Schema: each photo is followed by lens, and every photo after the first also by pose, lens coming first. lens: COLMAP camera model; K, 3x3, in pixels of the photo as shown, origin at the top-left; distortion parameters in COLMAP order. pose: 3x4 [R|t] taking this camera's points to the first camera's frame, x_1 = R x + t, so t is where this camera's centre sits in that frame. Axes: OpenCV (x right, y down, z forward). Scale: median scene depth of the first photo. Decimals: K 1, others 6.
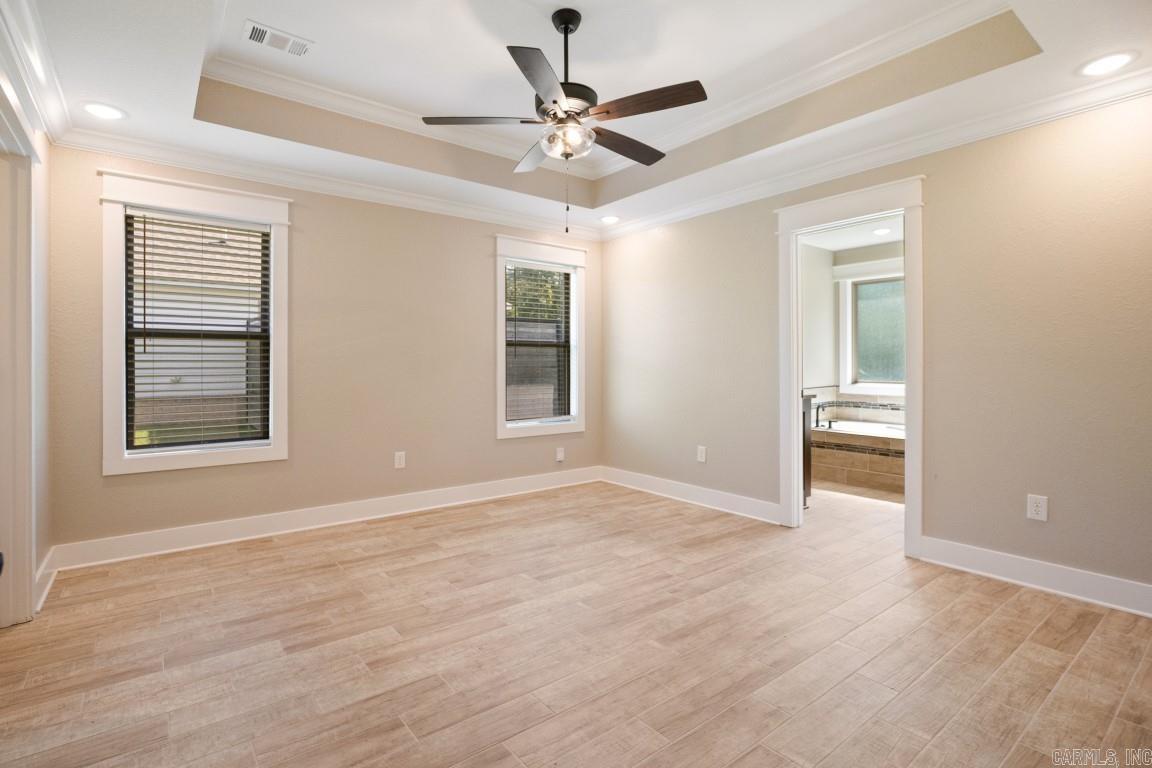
lens RADIAL K [[546.6, 0, 569.5], [0, 546.6, 363.2], [0, 0, 1]] dist [-0.019949, 0.006216]
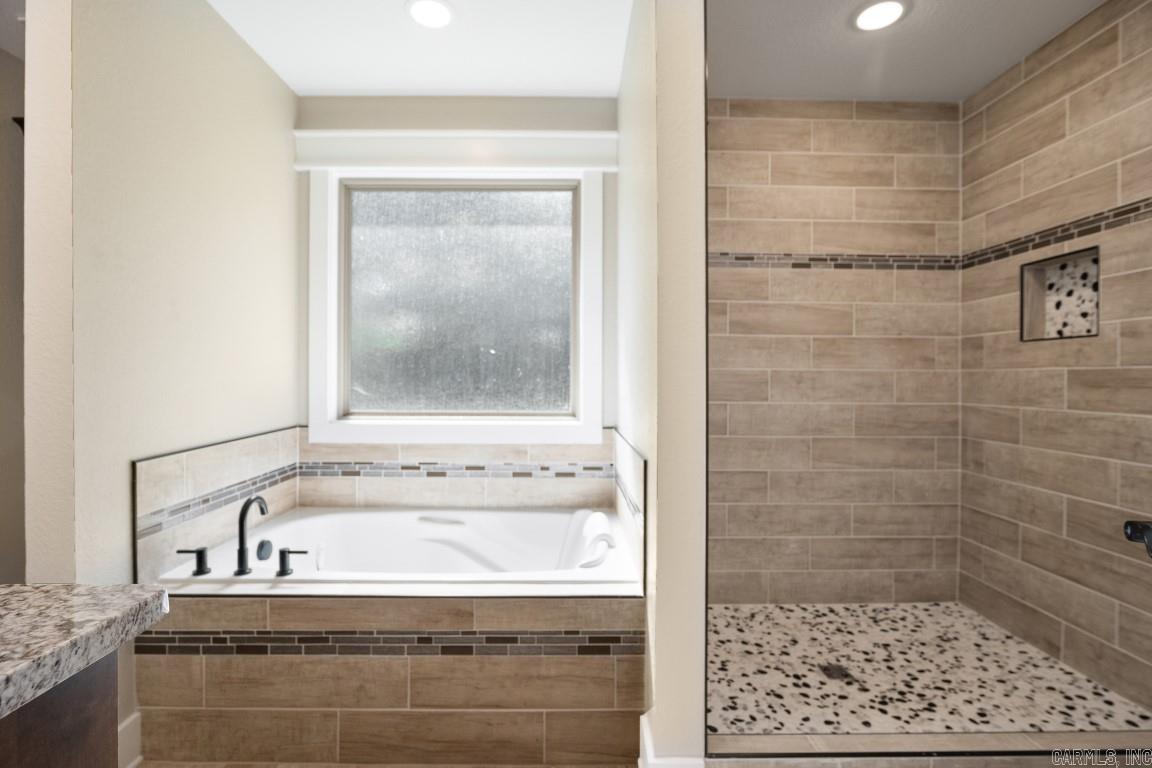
lens RADIAL K [[546.6, 0, 584.2], [0, 546.6, 384.4], [0, 0, 1]] dist [-0.019949, 0.006216]
pose [[0.585365, -0.004309, 0.810758, 0.290837], [-0.008130, 0.999904, 0.011184, 0.004870], [-0.810729, -0.013139, 0.585274, 0.602548]]
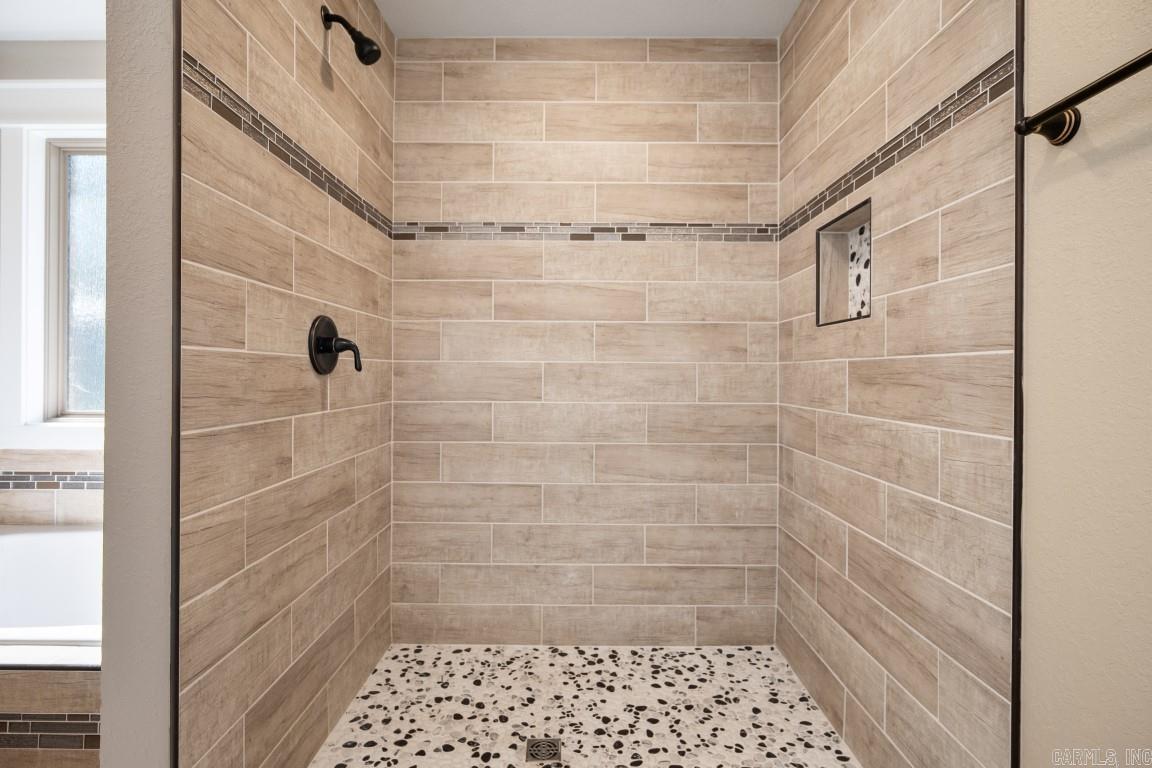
lens RADIAL K [[546.6, 0, 577.2], [0, 546.6, 376.1], [0, 0, 1]] dist [-0.019949, 0.006216]
pose [[0.599675, -0.000624, 0.800244, 0.448140], [-0.007490, 0.999952, 0.006393, 0.003408], [-0.800209, -0.009828, 0.599641, 0.506037]]
